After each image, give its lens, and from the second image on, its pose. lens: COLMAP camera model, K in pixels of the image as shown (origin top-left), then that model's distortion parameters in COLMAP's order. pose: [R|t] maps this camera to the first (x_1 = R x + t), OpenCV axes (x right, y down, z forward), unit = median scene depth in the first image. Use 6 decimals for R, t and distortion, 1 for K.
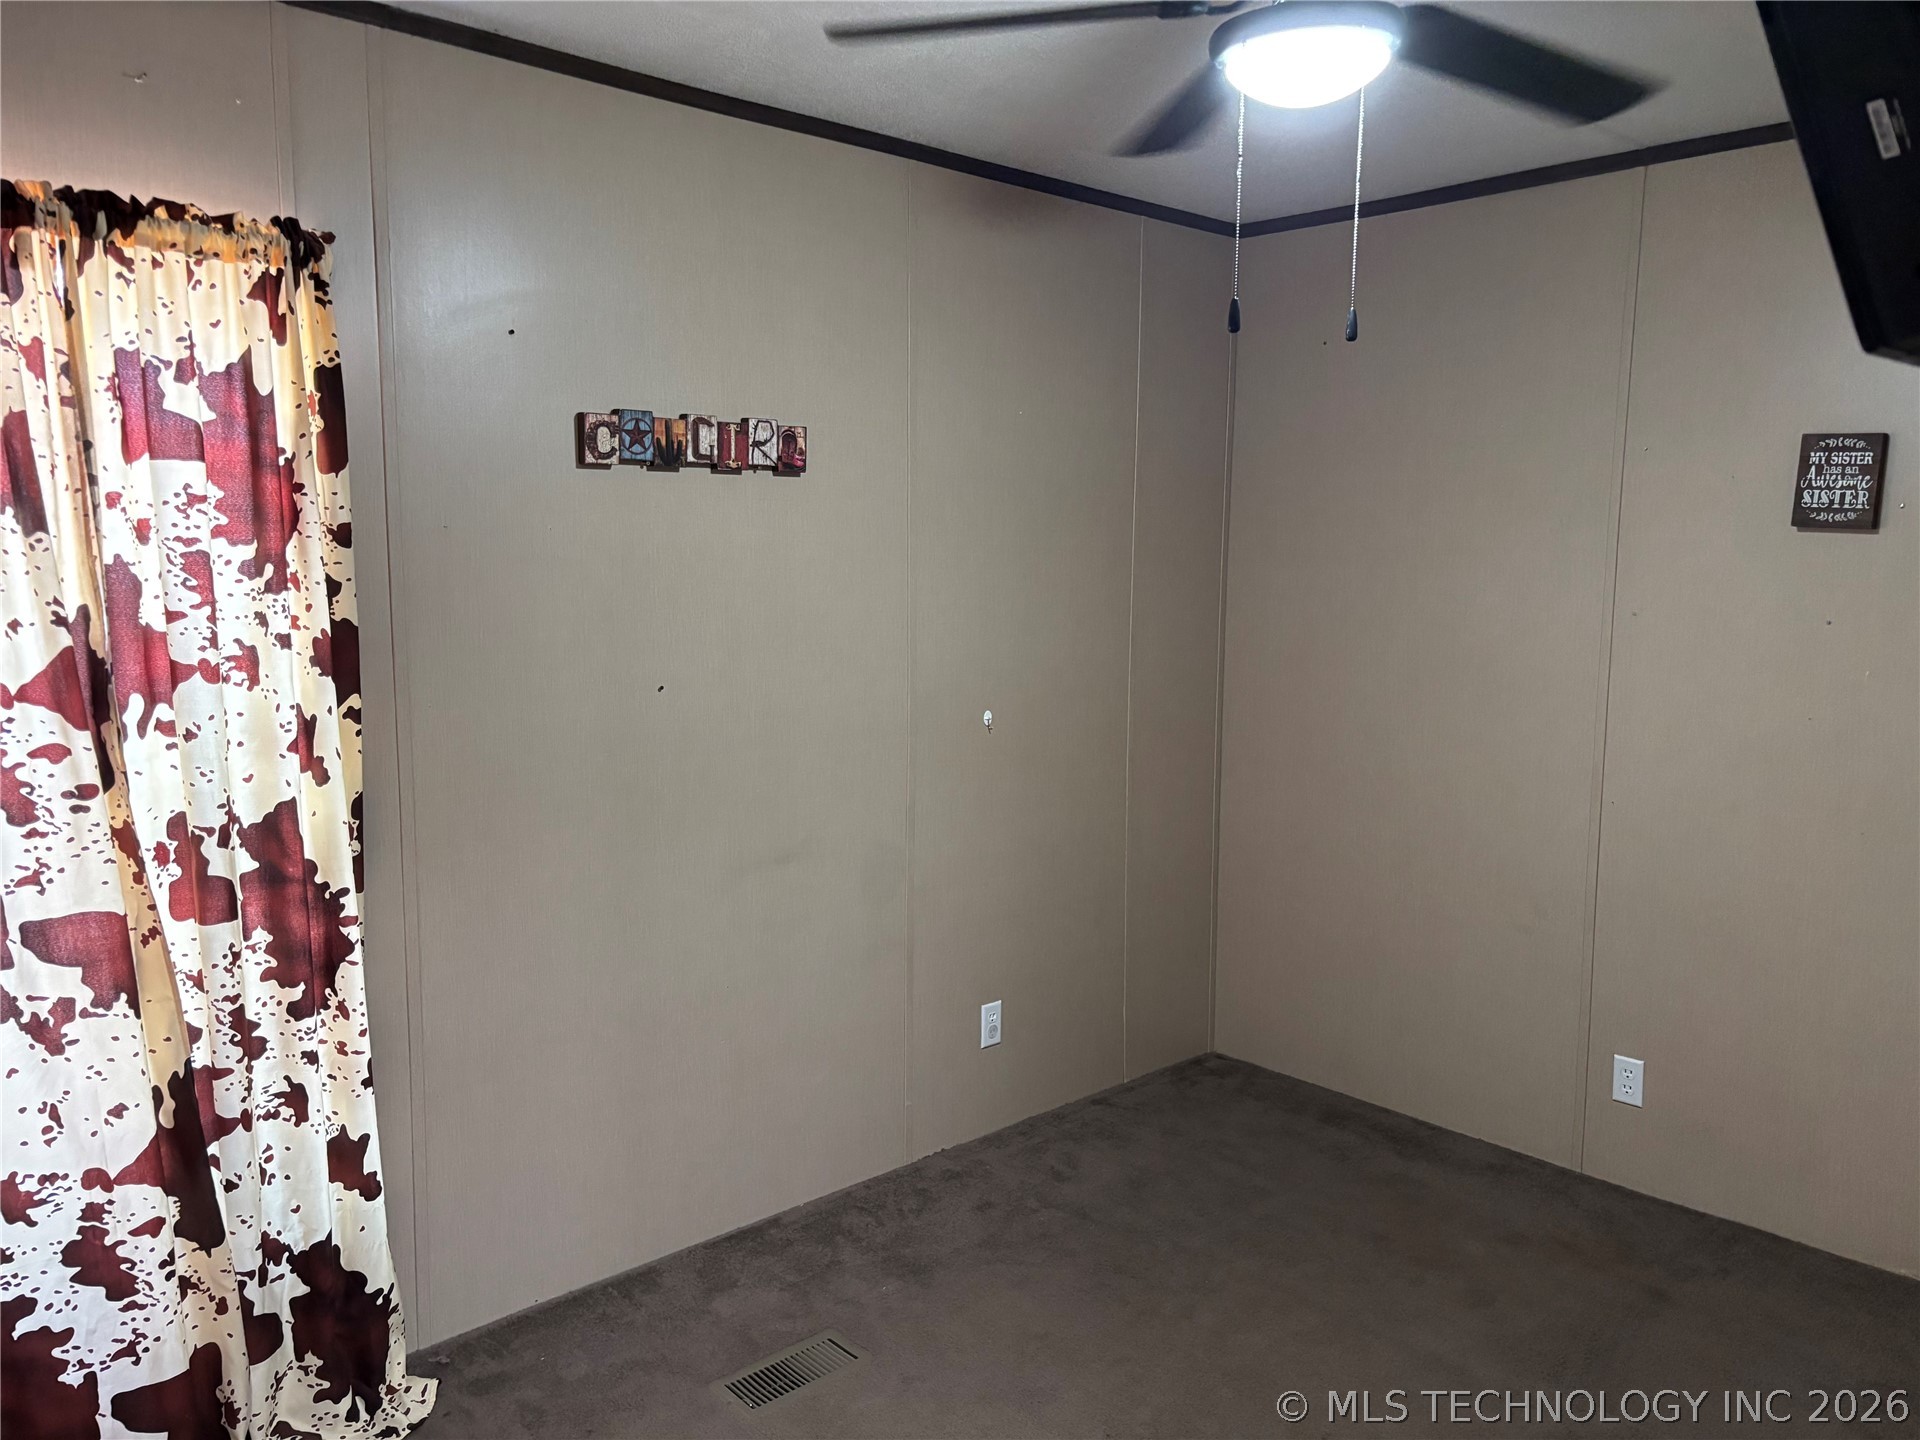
lens RADIAL K [[1407.2, 0, 960.0], [0, 1407.2, 720.0], [0, 0, 1]] dist [0.028742, -0.139624]
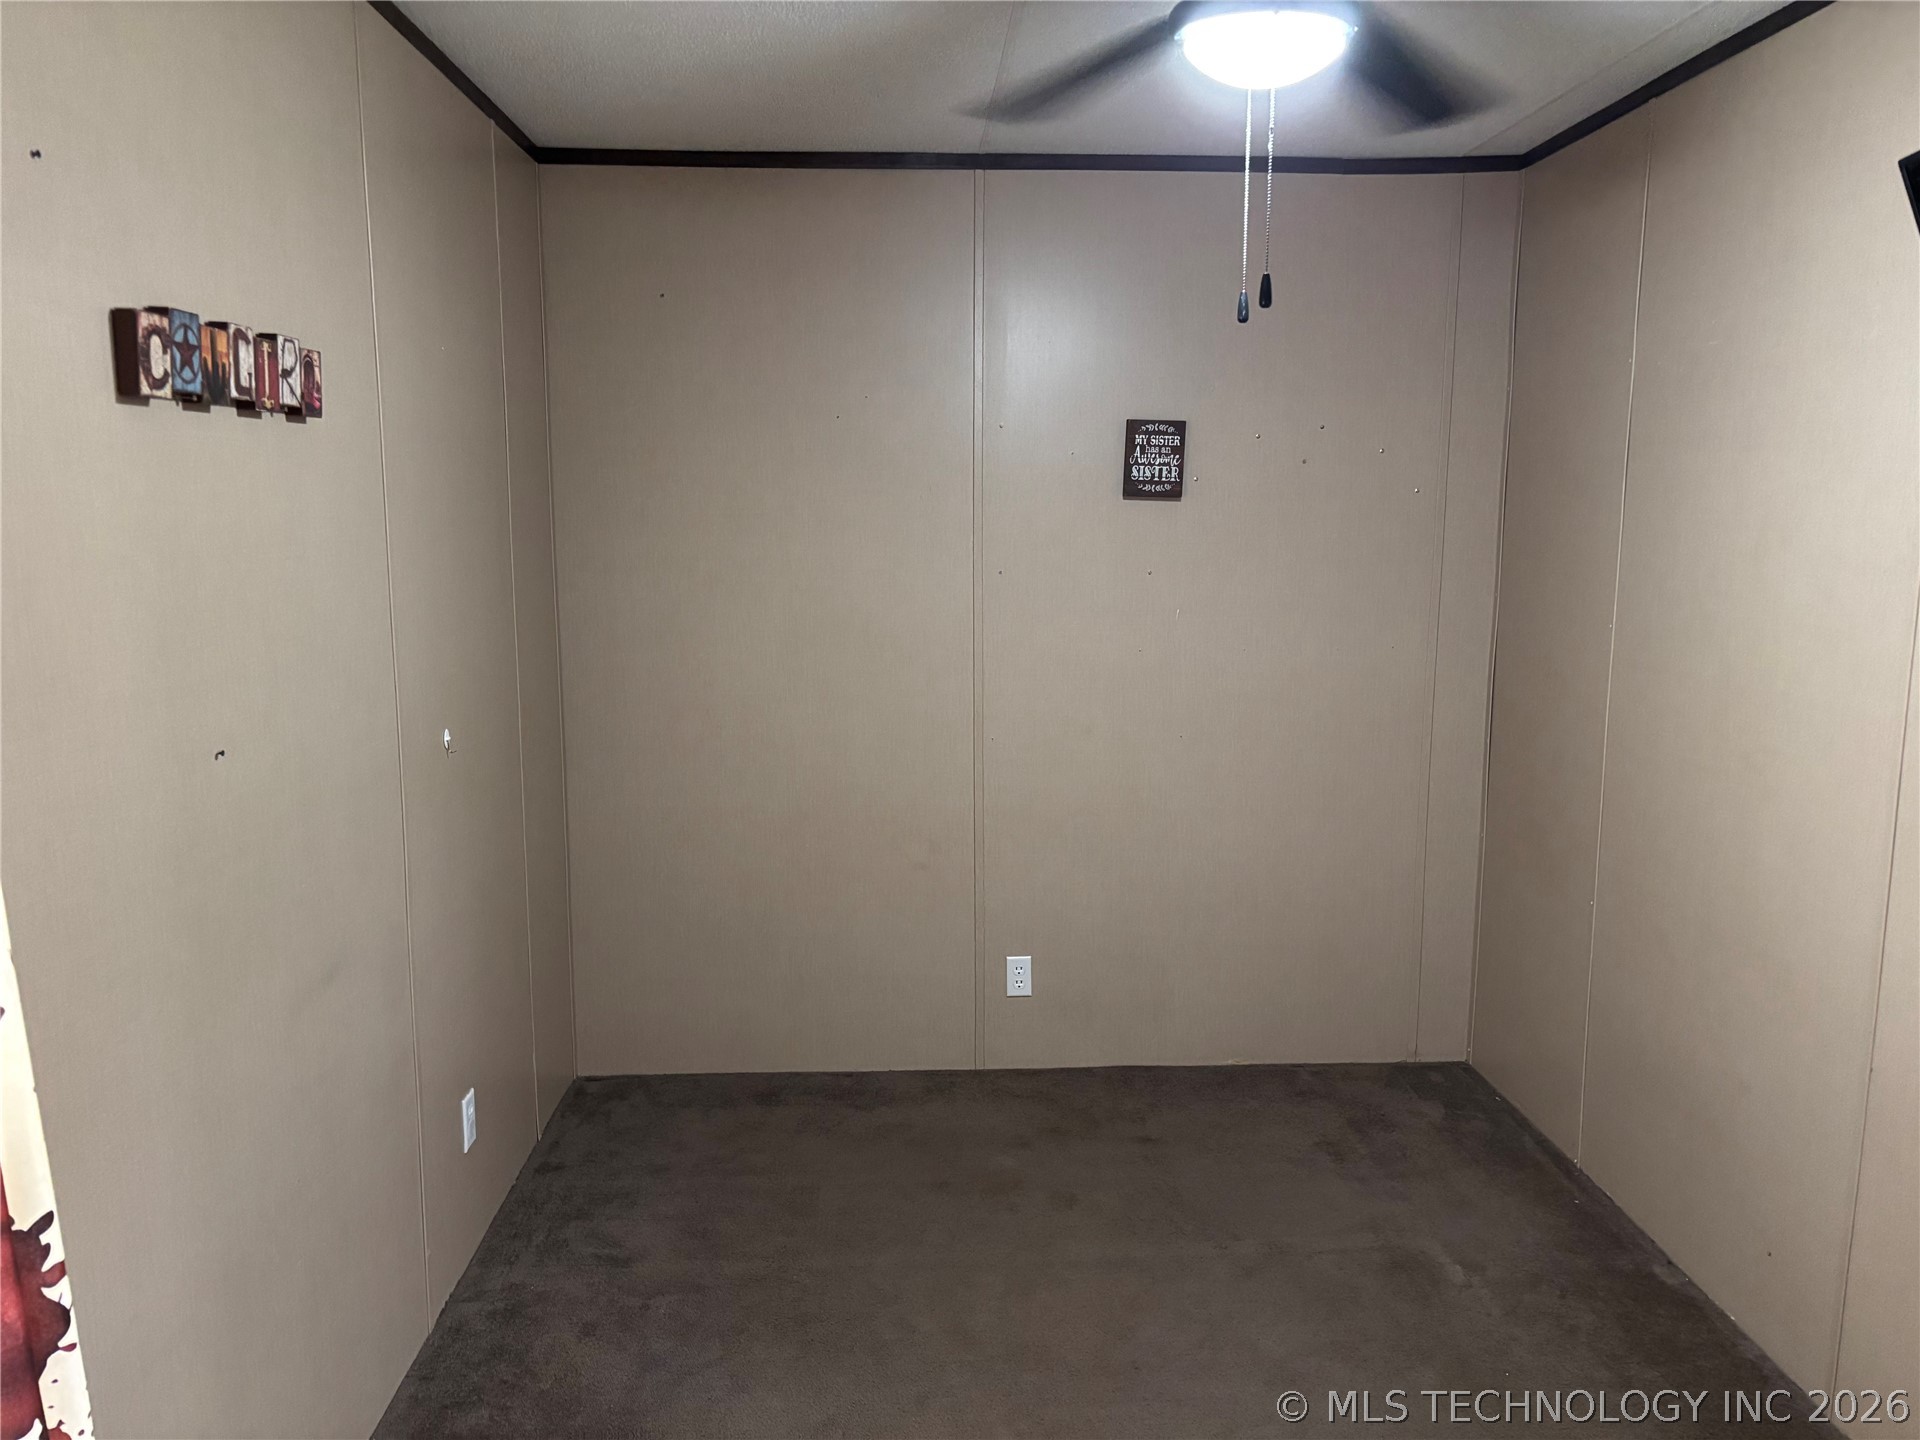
lens RADIAL K [[1407.2, 0, 960.0], [0, 1407.2, 720.0], [0, 0, 1]] dist [0.028742, -0.139624]
pose [[0.624802, -0.121535, 0.771266, -0.479193], [0.094775, 0.992312, 0.079590, -0.056229], [-0.775010, 0.023369, 0.631517, 0.339742]]
